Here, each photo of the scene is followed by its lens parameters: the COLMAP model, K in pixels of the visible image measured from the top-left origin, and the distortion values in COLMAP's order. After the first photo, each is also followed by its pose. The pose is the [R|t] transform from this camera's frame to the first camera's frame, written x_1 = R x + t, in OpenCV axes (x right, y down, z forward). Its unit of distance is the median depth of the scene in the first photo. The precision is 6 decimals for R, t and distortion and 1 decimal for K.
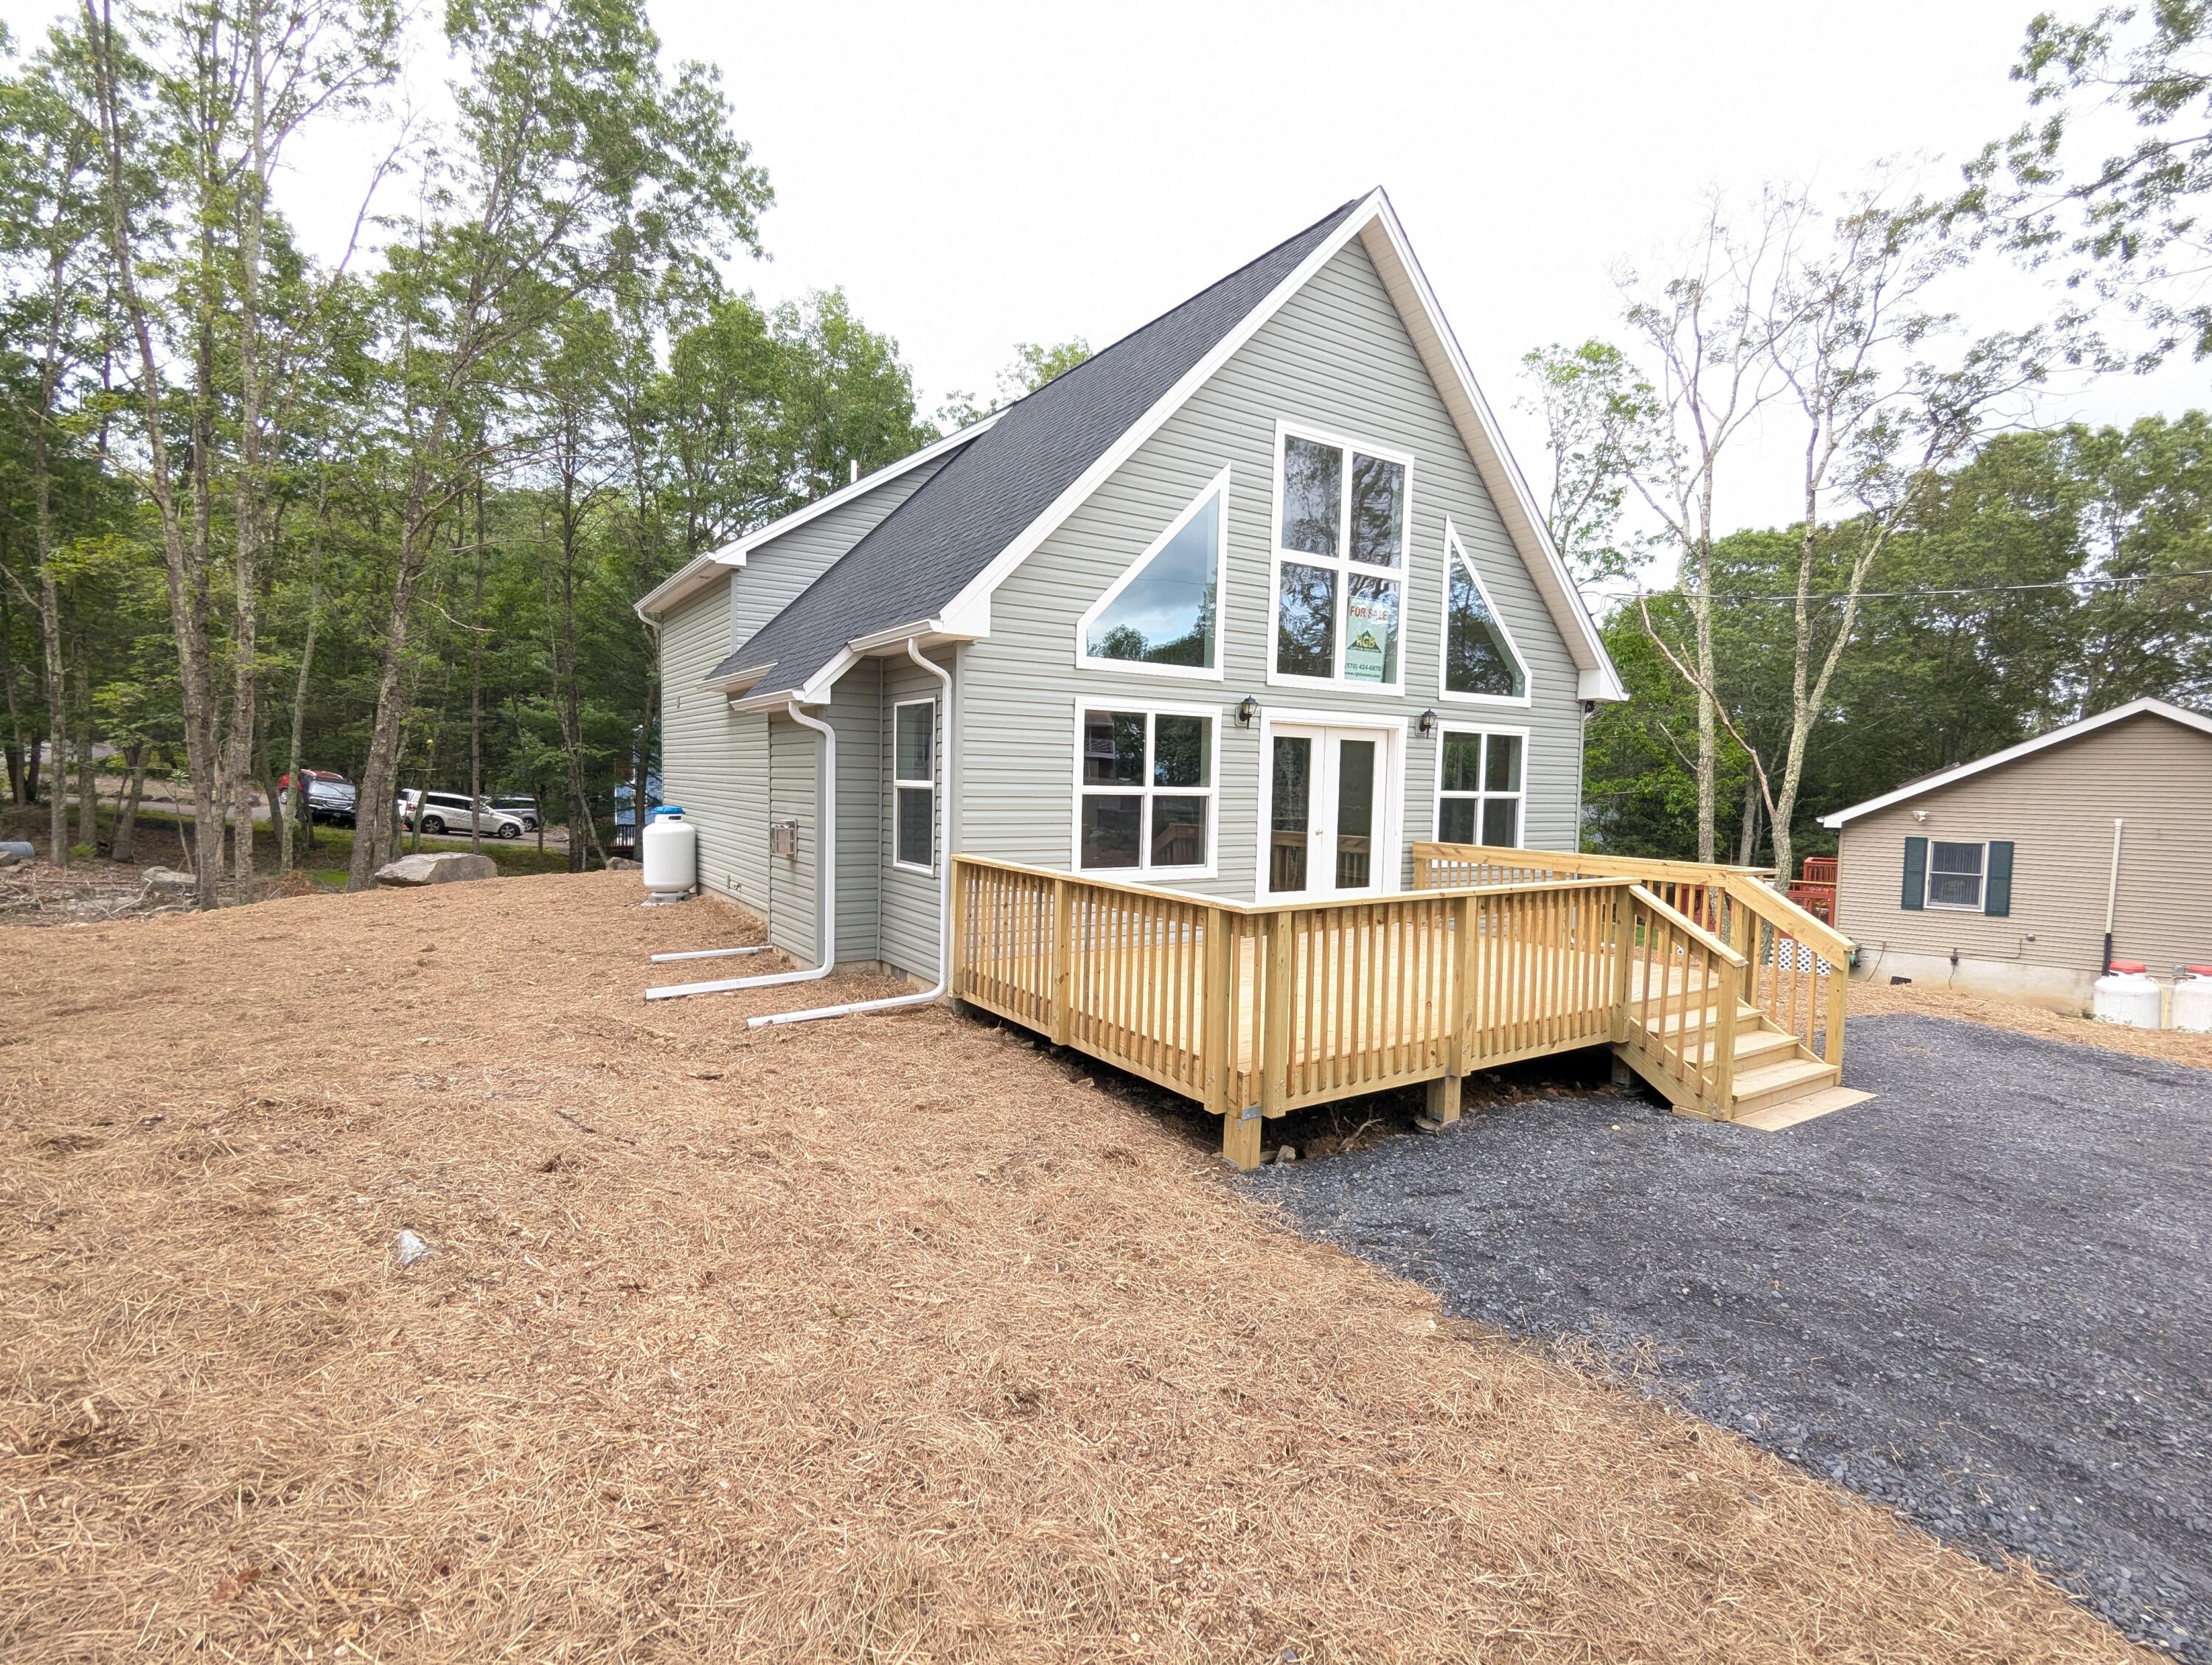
lens RADIAL K [[1053.5, 0, 1104.0], [0, 1053.5, 840.1], [0, 0, 1]] dist [-0.003927, 0.004126]
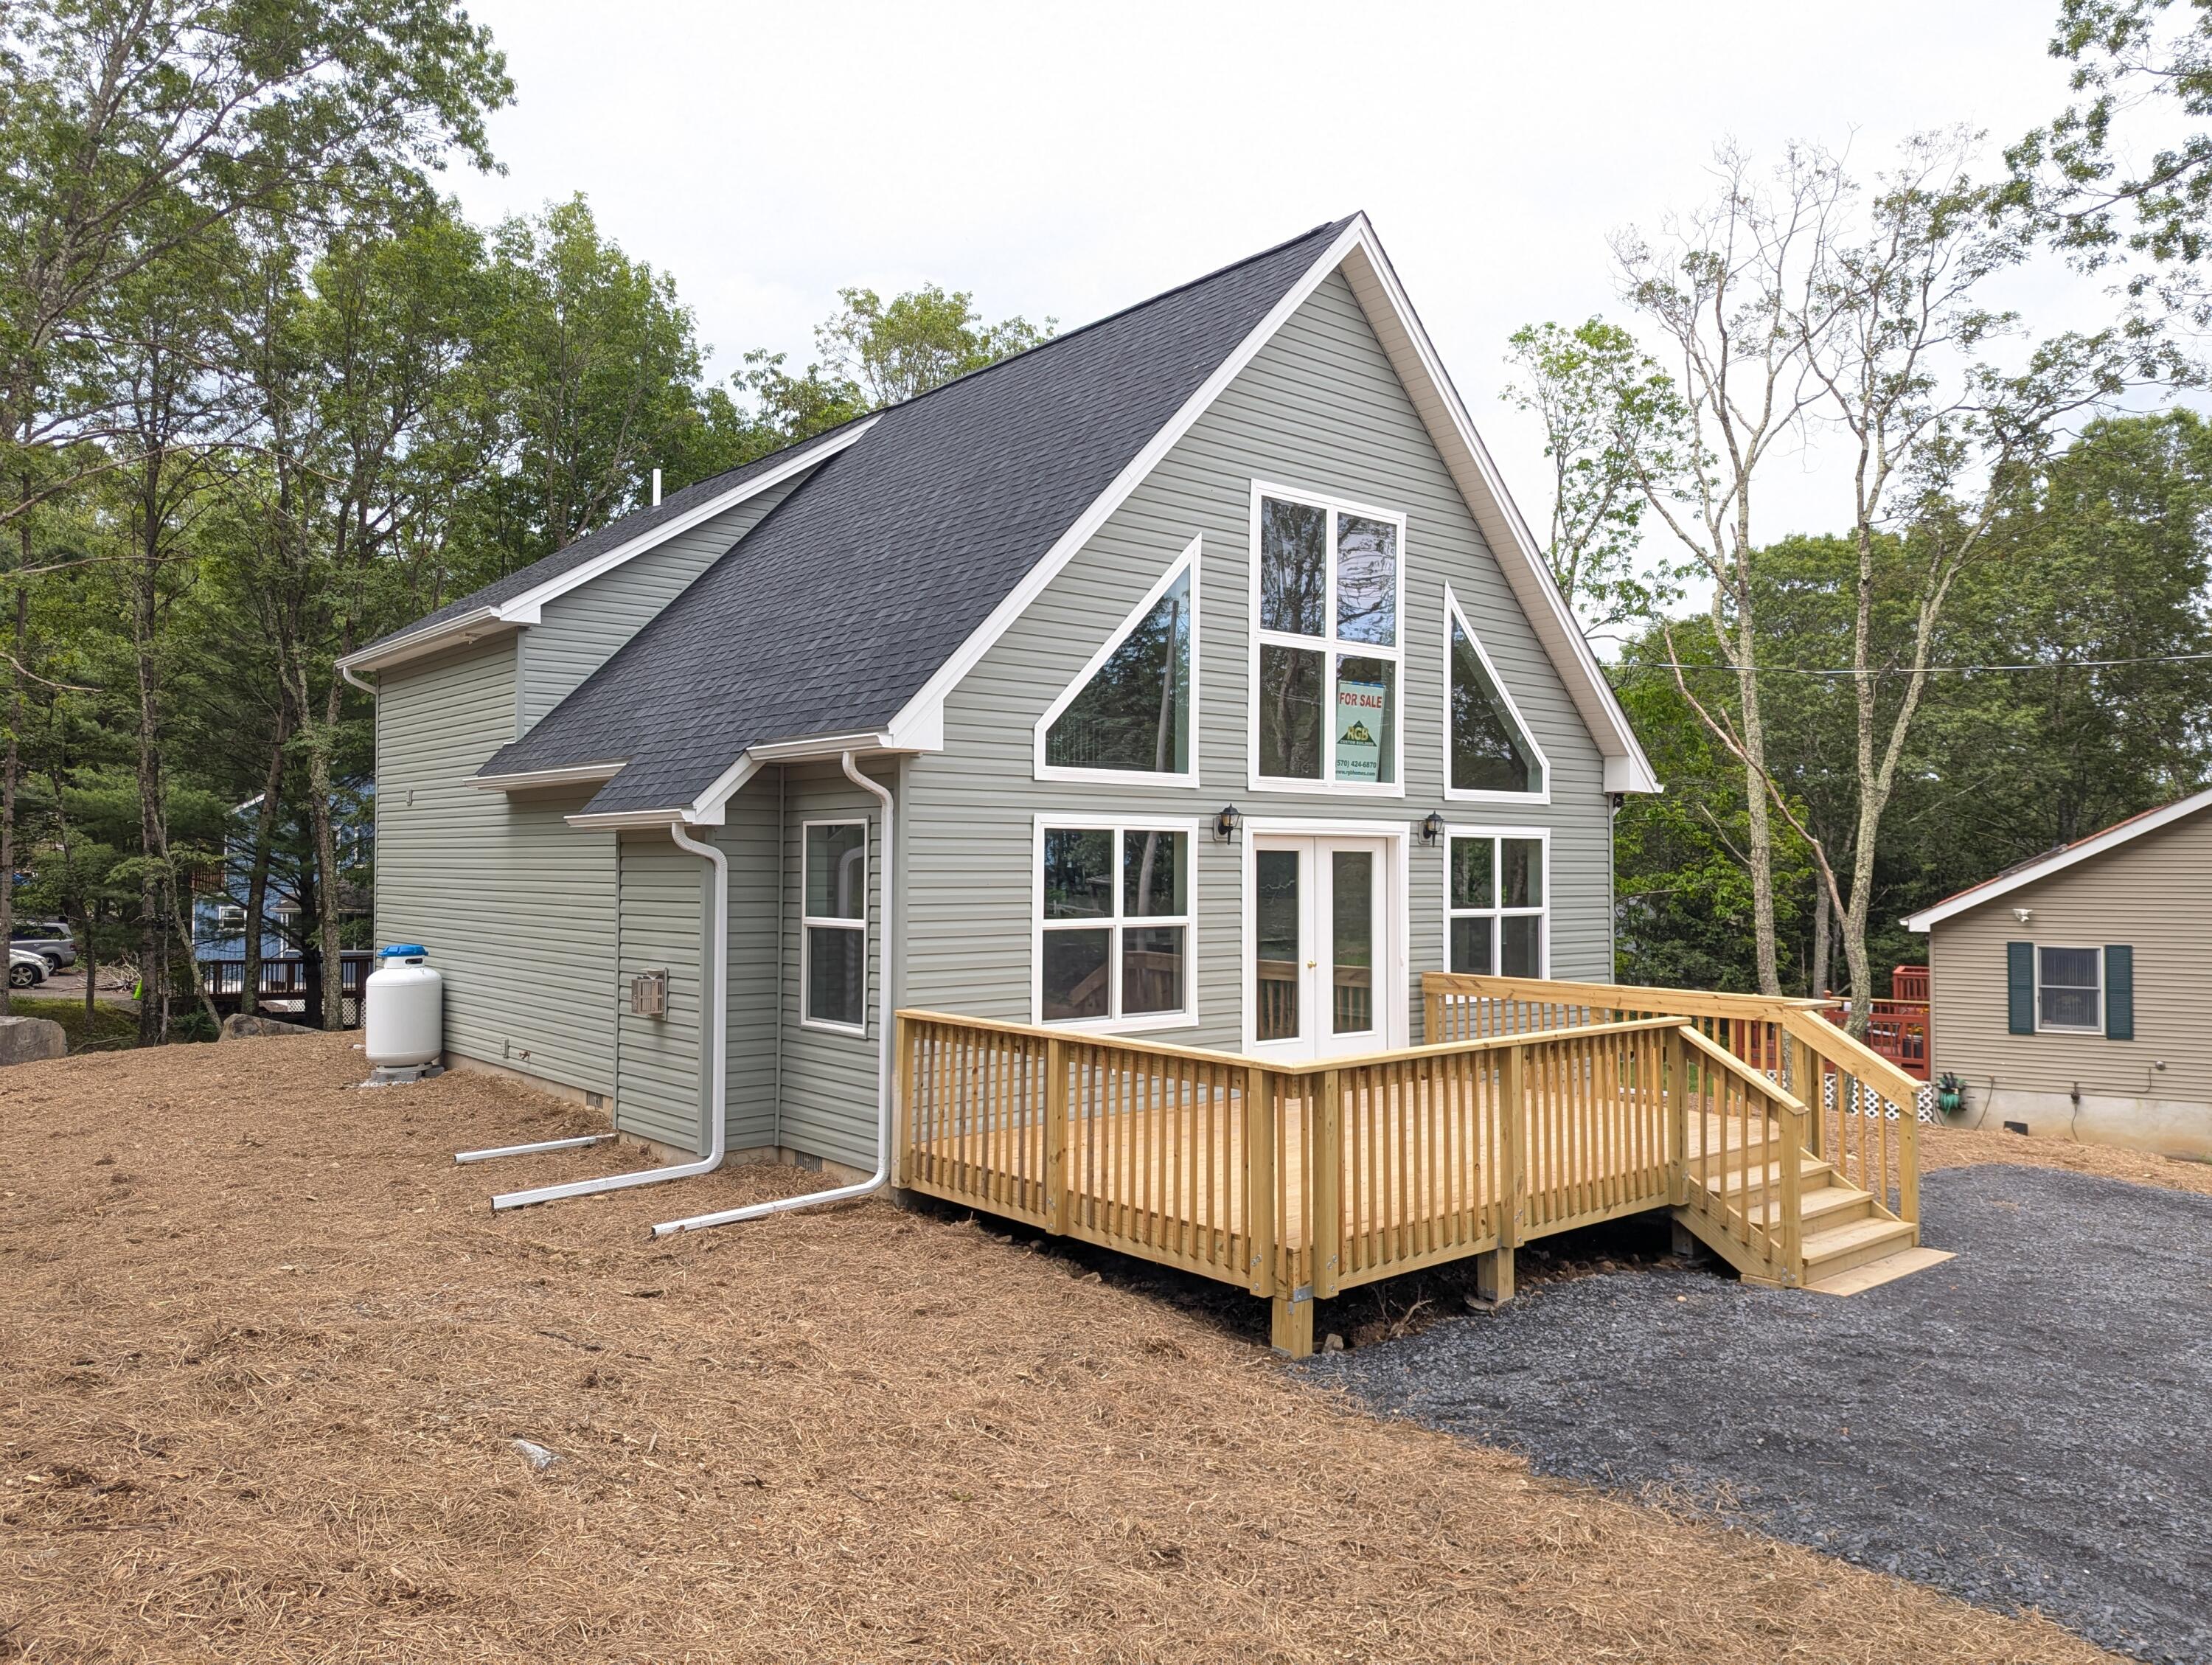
lens RADIAL K [[1556.1, 0, 1122.2], [0, 1556.1, 832.0], [0, 0, 1]] dist [0.058335, -0.042496]
pose [[0.991532, -0.014765, 0.129019, -0.094252], [0.024833, 0.996739, -0.076777, -0.020778], [-0.127465, 0.079331, 0.988665, -0.182174]]
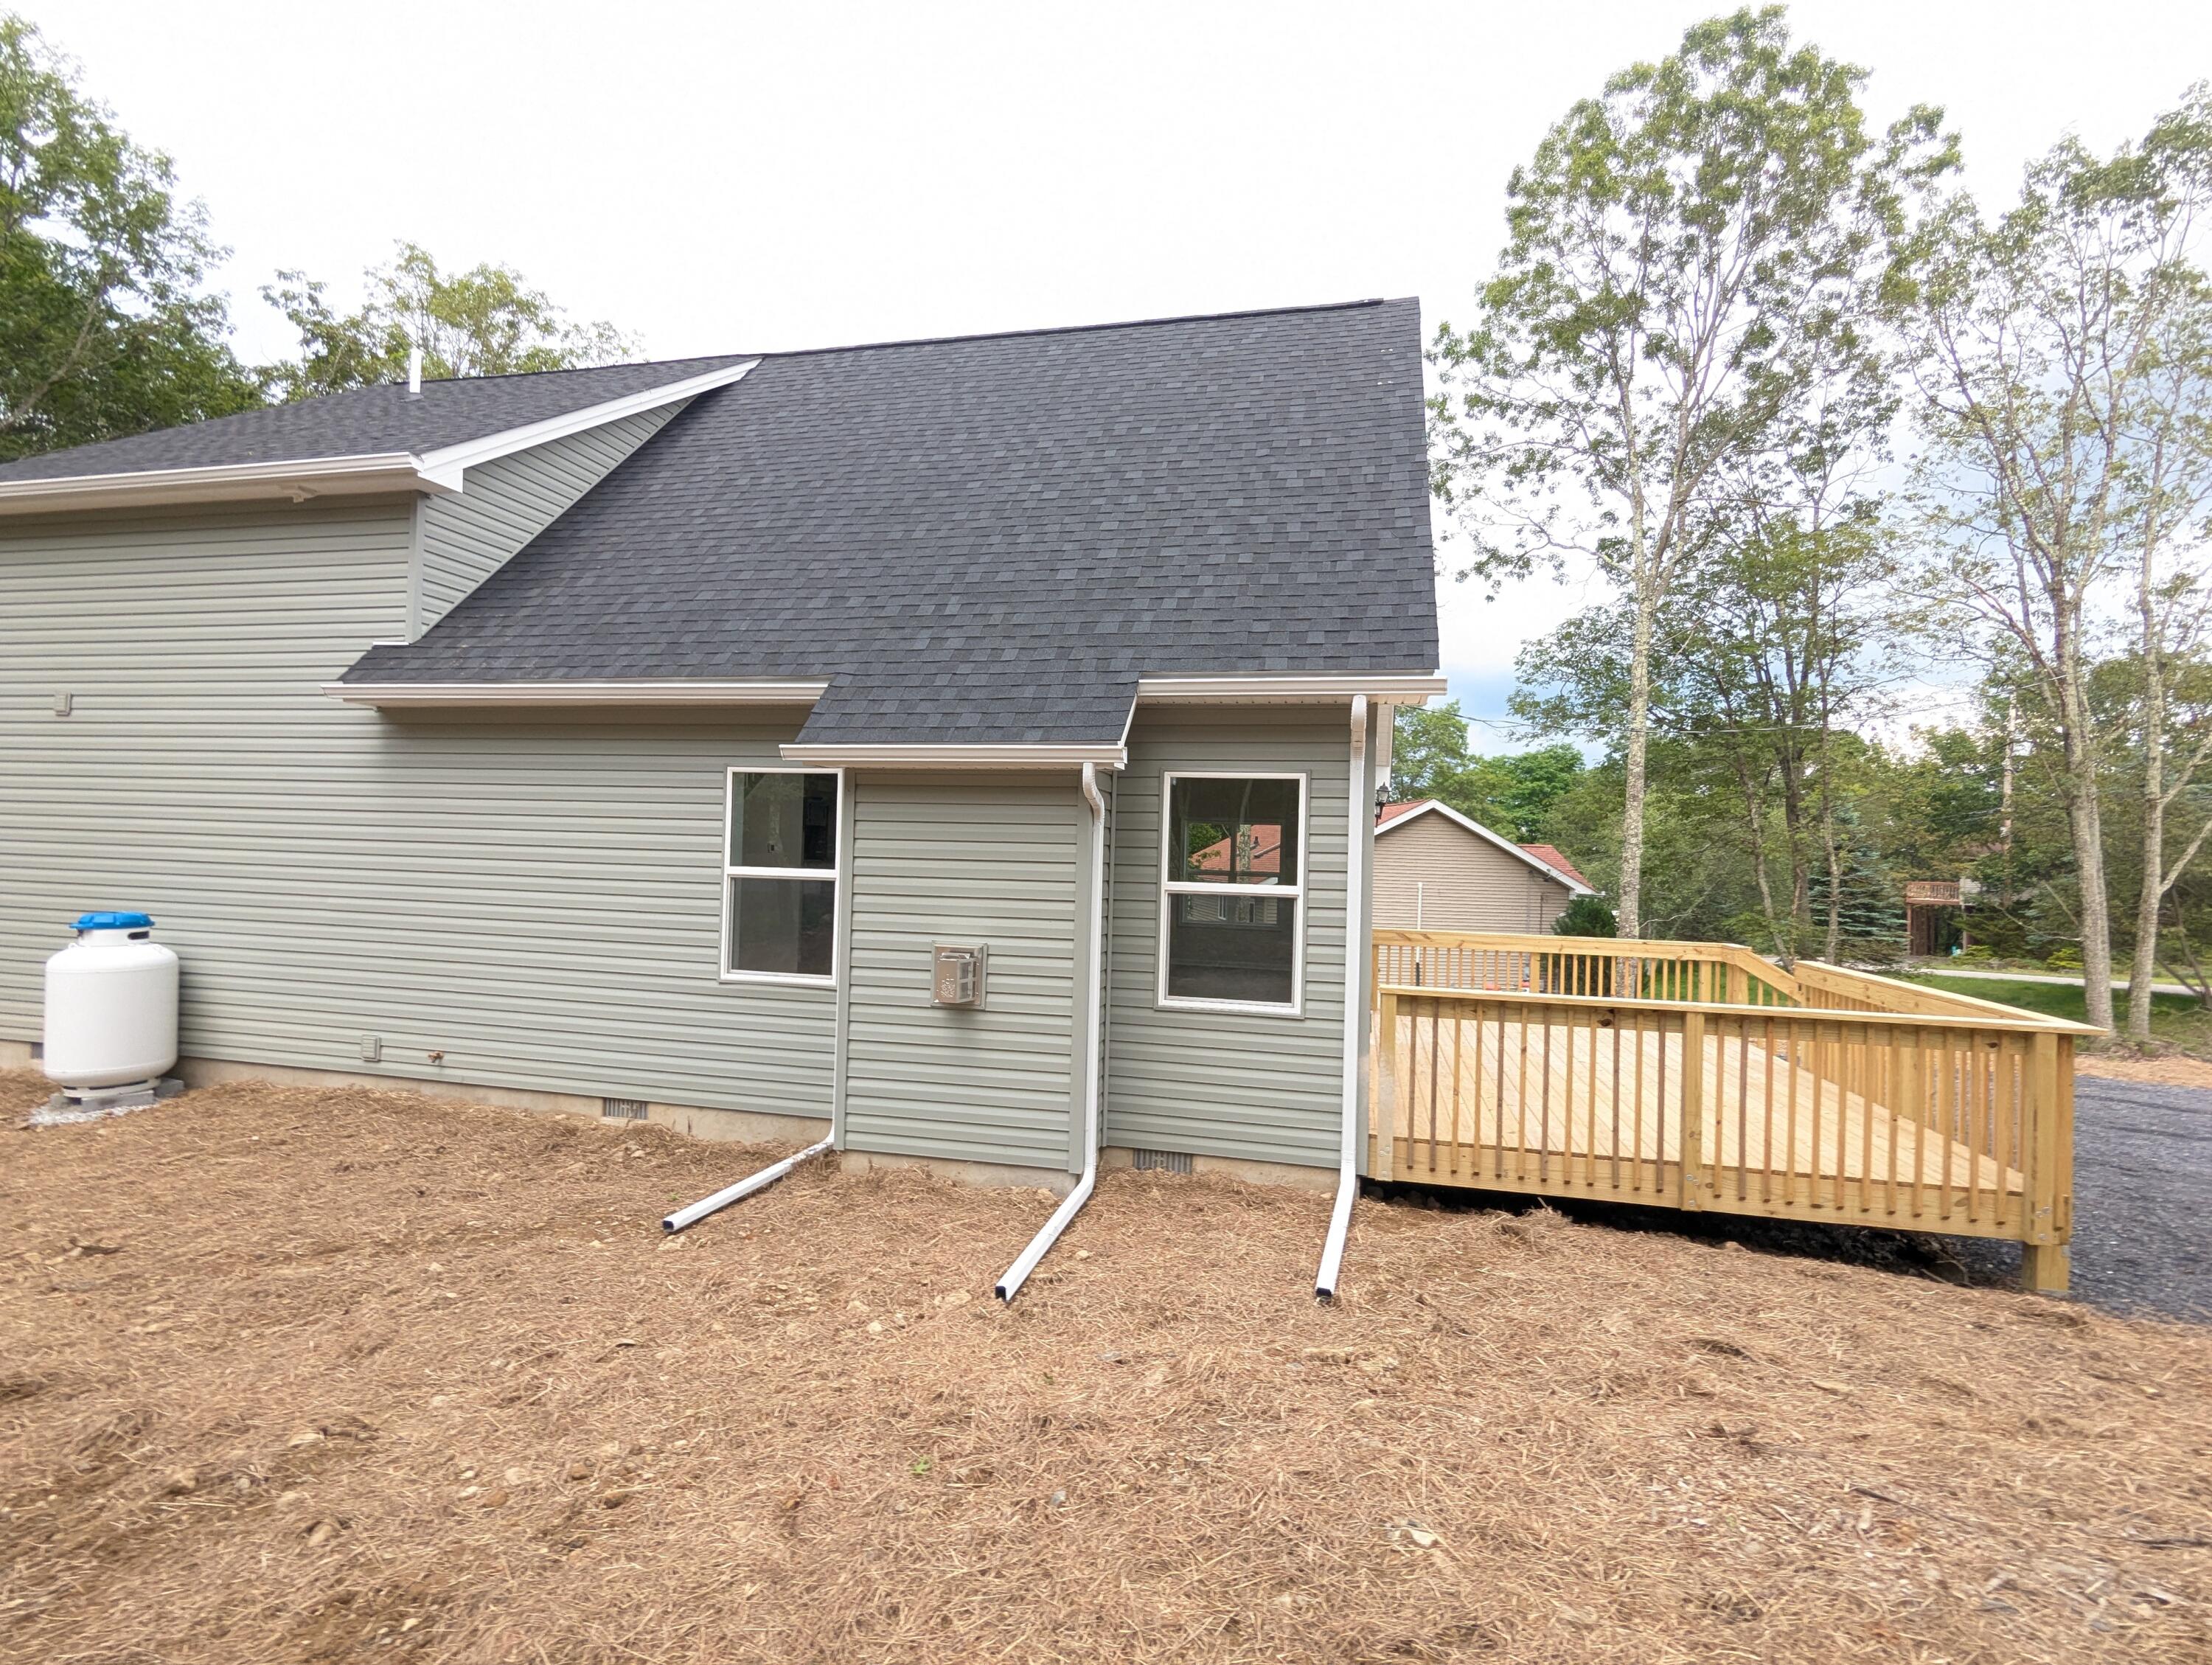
lens RADIAL K [[1053.5, 0, 1087.1], [0, 1053.5, 843.1], [0, 0, 1]] dist [-0.003927, 0.004126]
pose [[0.722063, 0.008501, 0.691775, -0.614135], [0.025896, 0.998892, -0.039304, -0.048297], [-0.691342, 0.046294, 0.721043, 0.453557]]
